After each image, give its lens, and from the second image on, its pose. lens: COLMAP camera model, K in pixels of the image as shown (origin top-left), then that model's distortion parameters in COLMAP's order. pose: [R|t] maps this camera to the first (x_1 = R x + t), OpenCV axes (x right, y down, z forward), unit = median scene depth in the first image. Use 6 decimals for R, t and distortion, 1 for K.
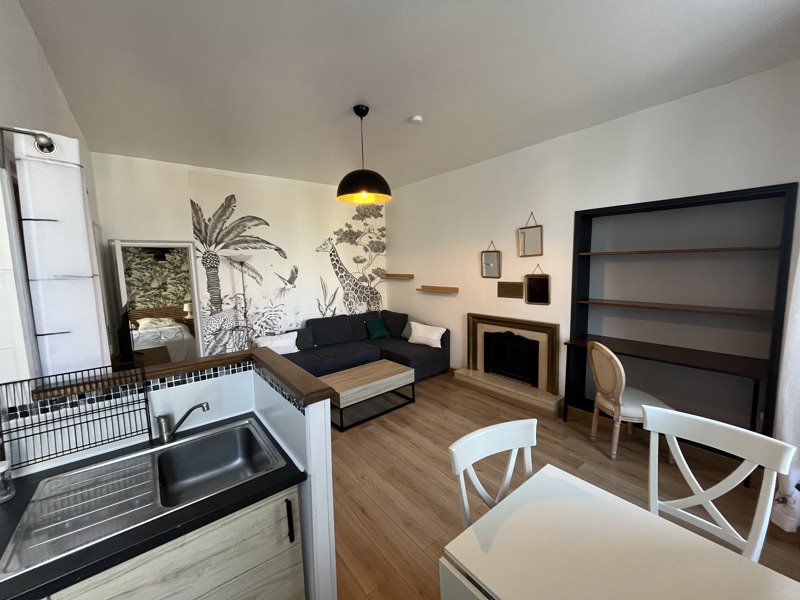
lens RADIAL K [[324.2, 0, 396.9], [0, 324.2, 298.4], [0, 0, 1]] dist [0.000123, -0.000527]
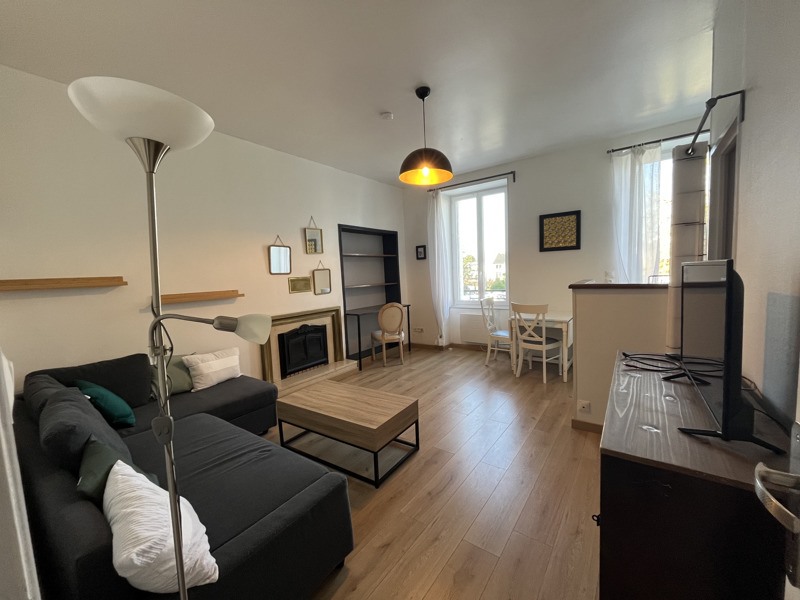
lens RADIAL K [[324.2, 0, 395.8], [0, 324.2, 300.7], [0, 0, 1]] dist [0.000123, -0.000527]
pose [[-0.263784, -0.040566, 0.963728, -0.722147], [0.159796, 0.983472, 0.085135, -0.015017], [-0.951253, 0.176457, -0.252942, 0.954487]]
